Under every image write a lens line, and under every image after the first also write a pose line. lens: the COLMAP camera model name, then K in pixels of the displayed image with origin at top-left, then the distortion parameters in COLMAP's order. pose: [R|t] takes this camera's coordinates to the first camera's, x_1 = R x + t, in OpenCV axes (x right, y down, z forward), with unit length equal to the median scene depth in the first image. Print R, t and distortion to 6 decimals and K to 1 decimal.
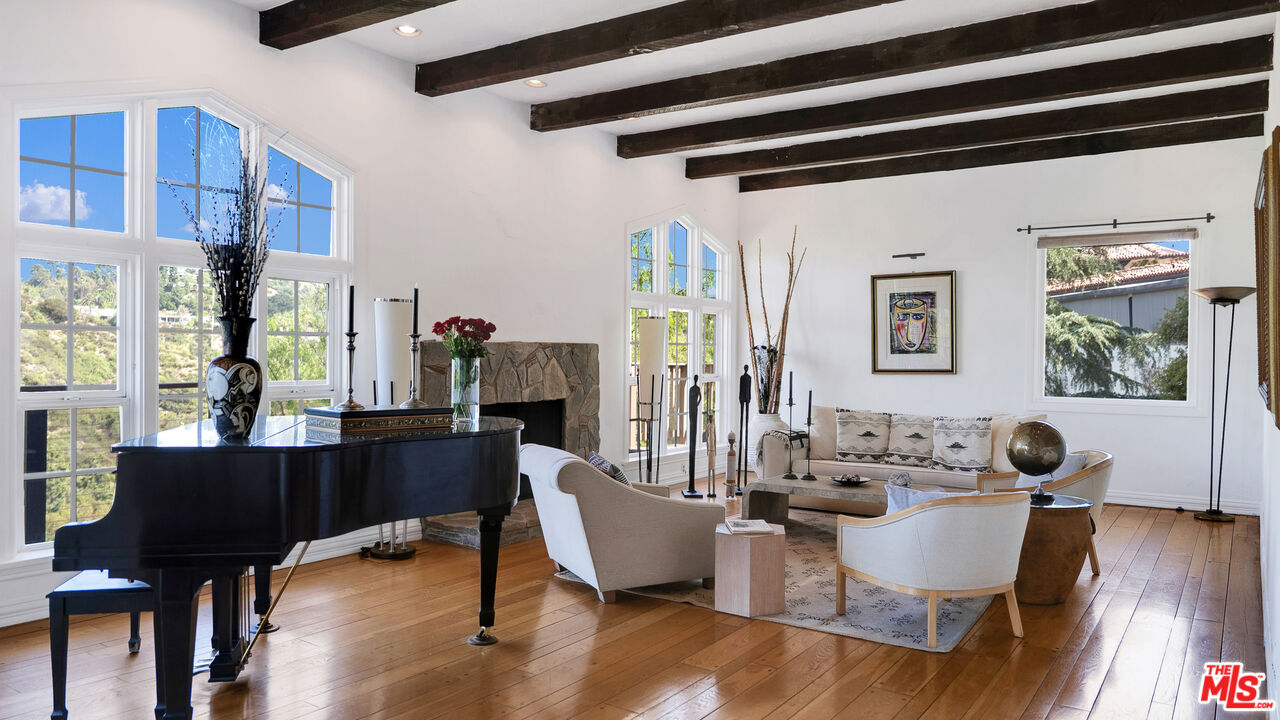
lens RADIAL K [[889.3, 0, 640.0], [0, 889.3, 360.0], [0, 0, 1]] dist [-0.007349, -0.002603]
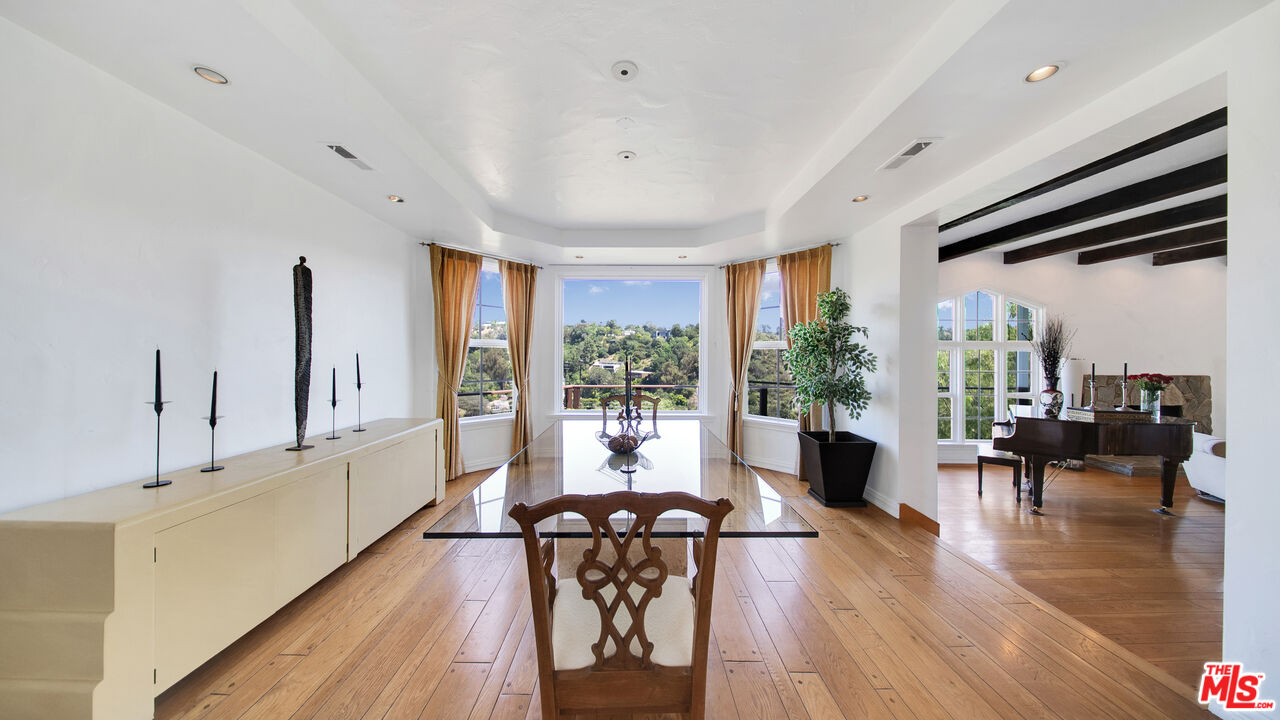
lens RADIAL K [[388.9, 0, 640.0], [0, 388.9, 360.0], [0, 0, 1]] dist [-0.000742, -0.000094]
pose [[0.581748, -0.002816, -0.813364, -0.104886], [-0.007720, 0.999930, -0.008983, -0.045164], [0.813333, 0.011505, 0.581685, -0.502530]]
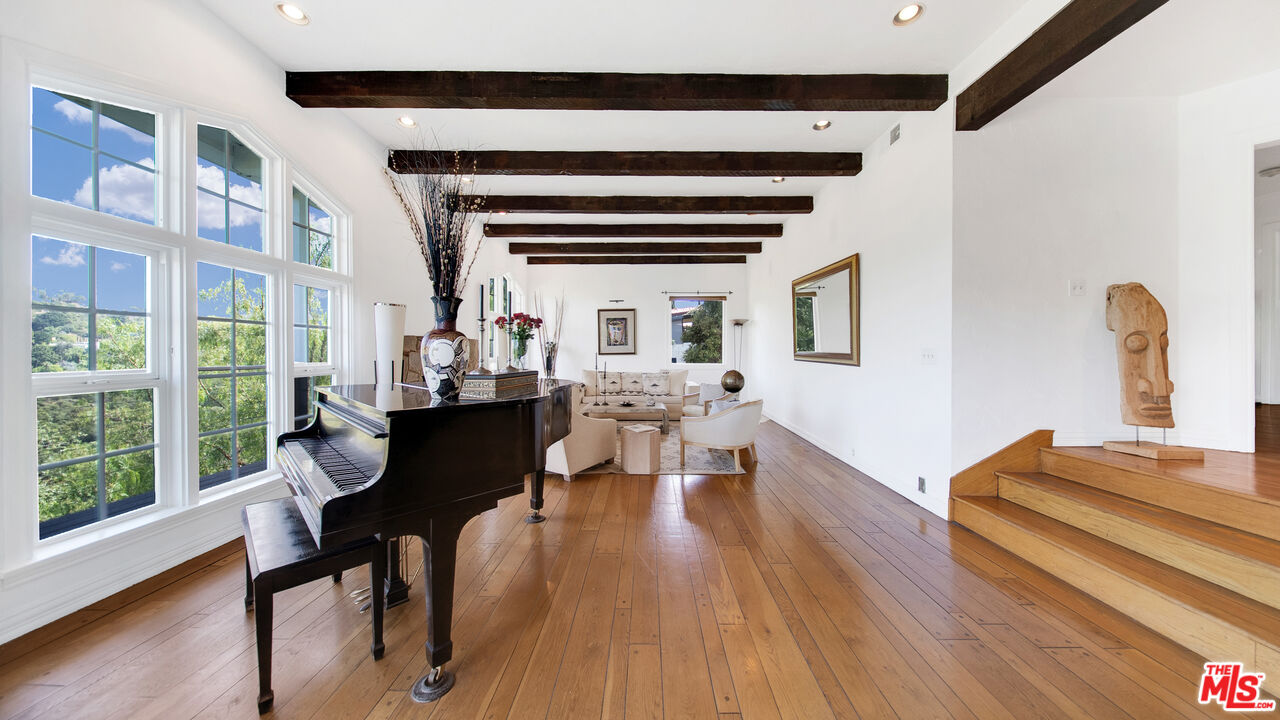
lens RADIAL K [[397.7, 0, 653.1], [0, 397.7, 354.0], [0, 0, 1]] dist [-0.017376, -0.000054]
pose [[0.819016, -0.014023, 0.573600, -0.289889], [0.013938, 0.999893, 0.004543, 0.016138], [-0.573602, 0.004274, 0.819123, 0.219409]]
